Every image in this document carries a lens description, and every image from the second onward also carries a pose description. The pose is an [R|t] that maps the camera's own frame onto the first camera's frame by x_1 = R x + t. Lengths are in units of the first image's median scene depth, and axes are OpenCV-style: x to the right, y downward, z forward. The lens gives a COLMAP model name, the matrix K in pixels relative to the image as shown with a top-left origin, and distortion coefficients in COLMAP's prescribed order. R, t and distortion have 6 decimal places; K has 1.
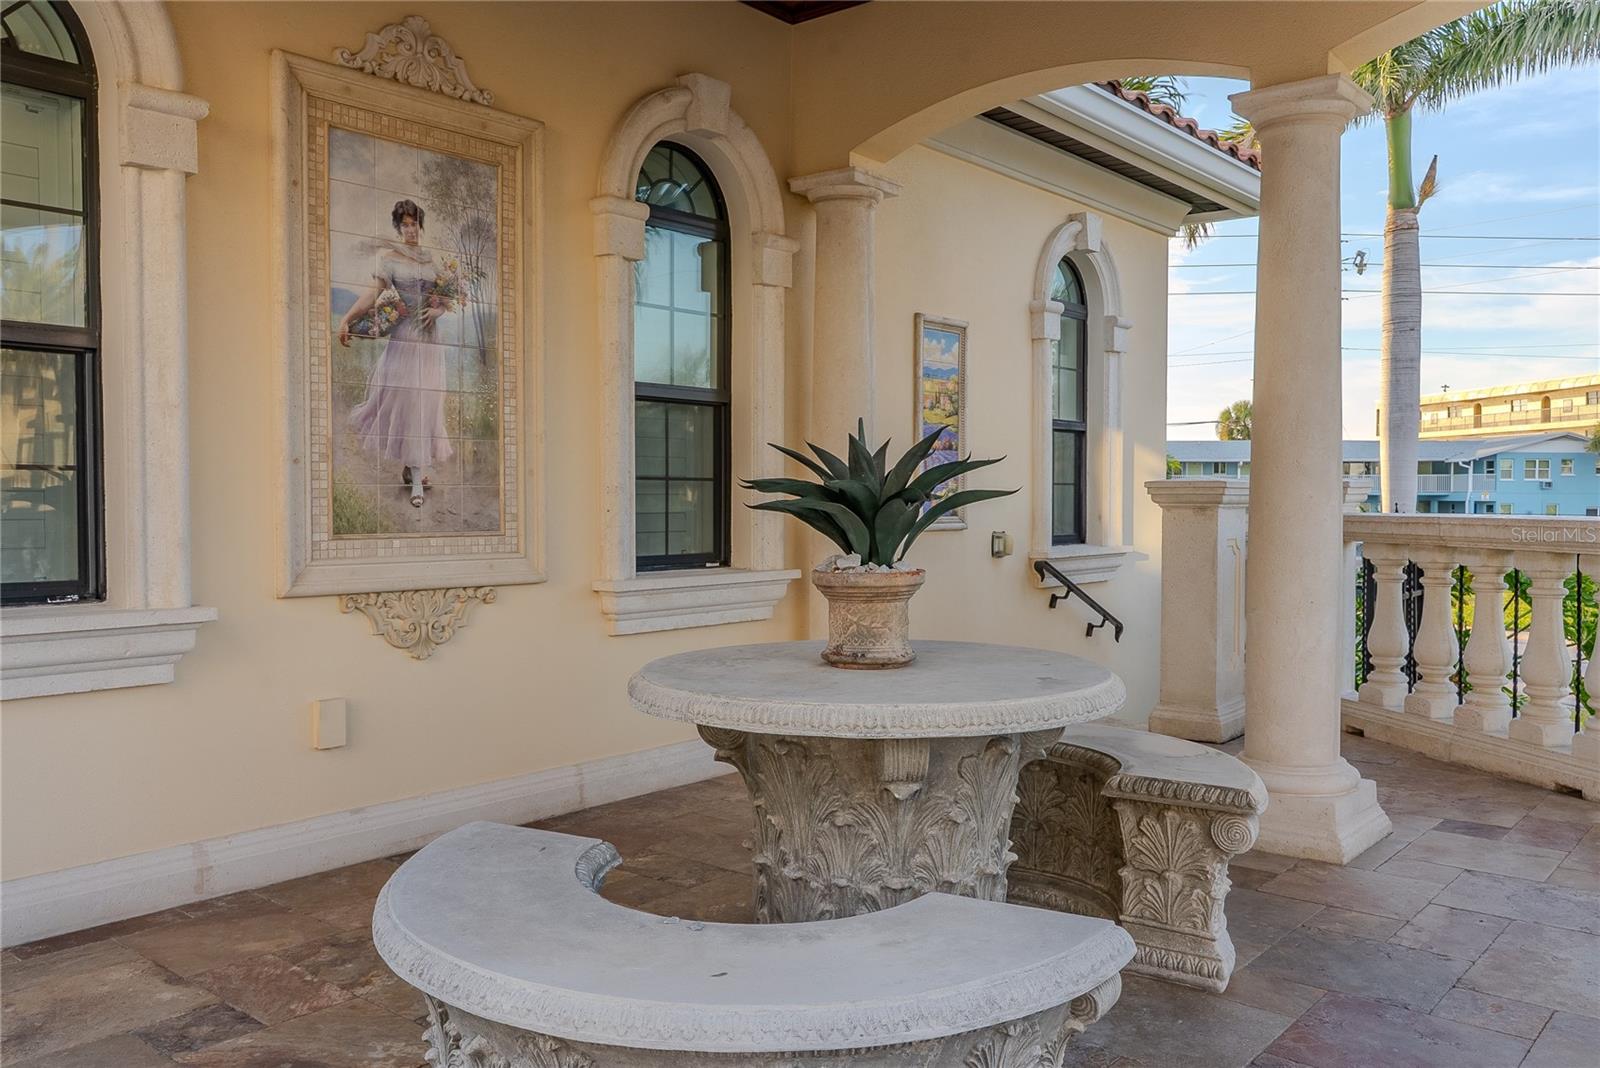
lens RADIAL K [[1271.6, 0, 804.8], [0, 1271.6, 539.0], [0, 0, 1]] dist [0.002368, -0.007547]
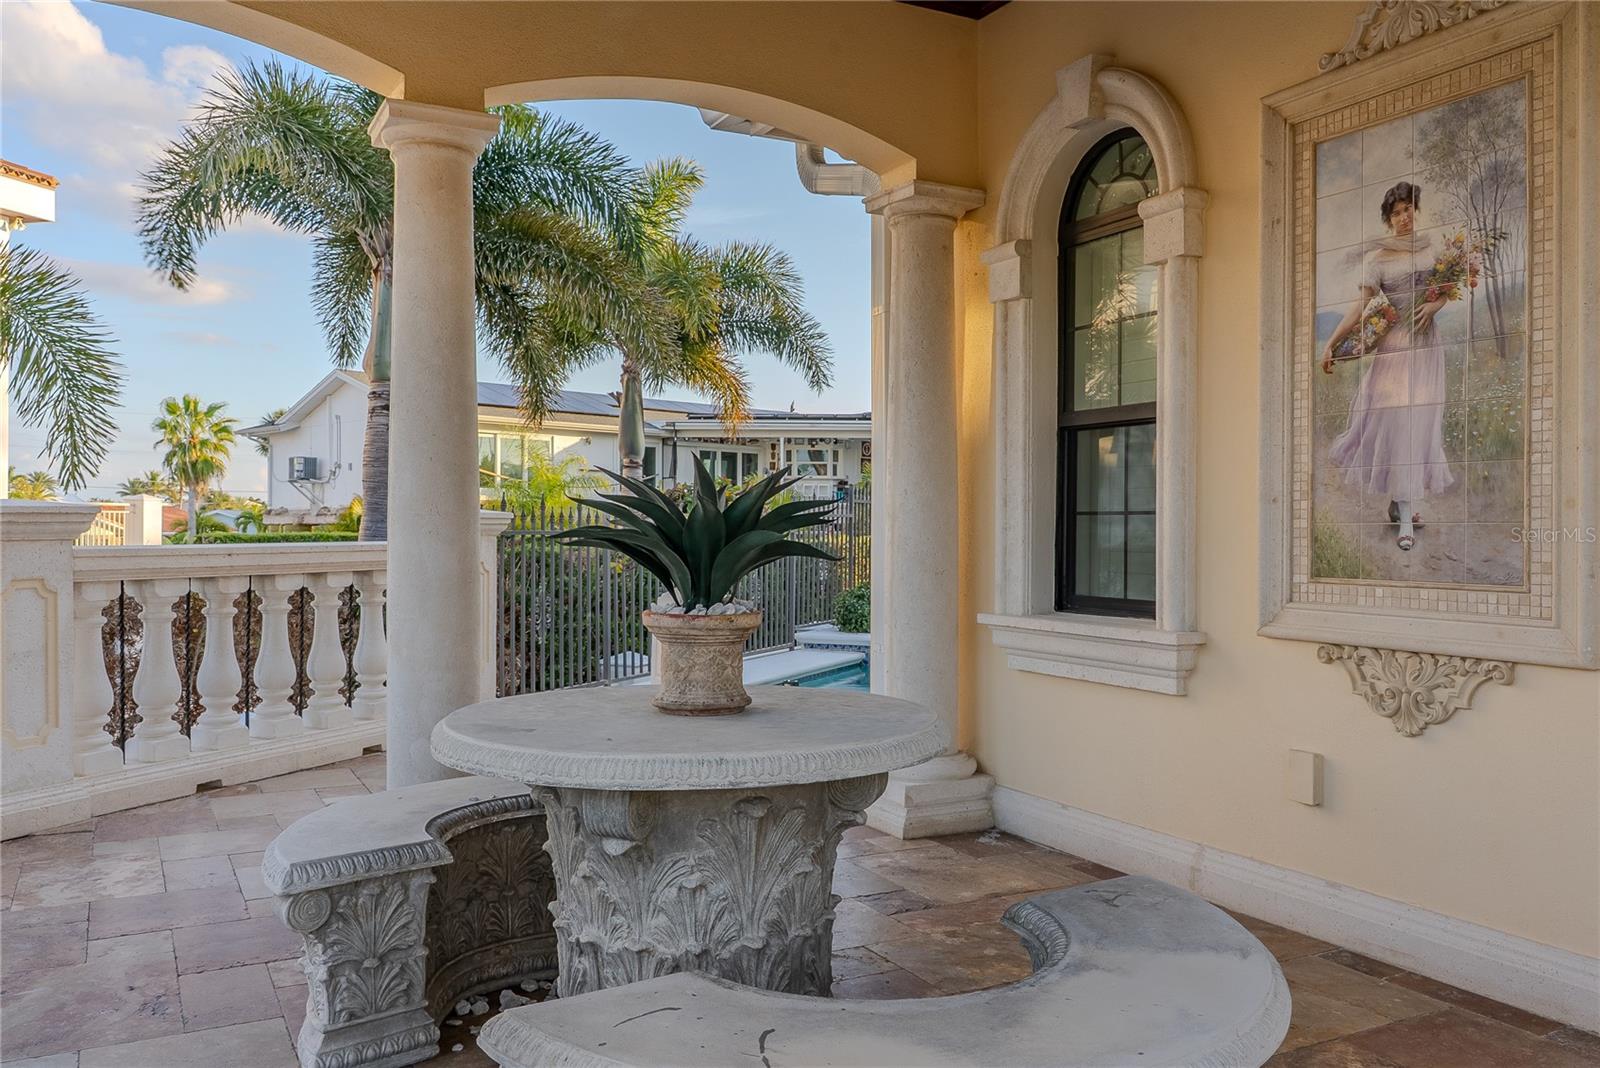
lens RADIAL K [[1271.6, 0, 804.8], [0, 1271.6, 539.0], [0, 0, 1]] dist [0.002368, -0.007547]
pose [[-0.362640, 0.004748, -0.931917, 0.614507], [-0.035211, 0.999203, 0.018792, -0.034553], [0.931264, 0.039628, -0.362184, 0.953502]]
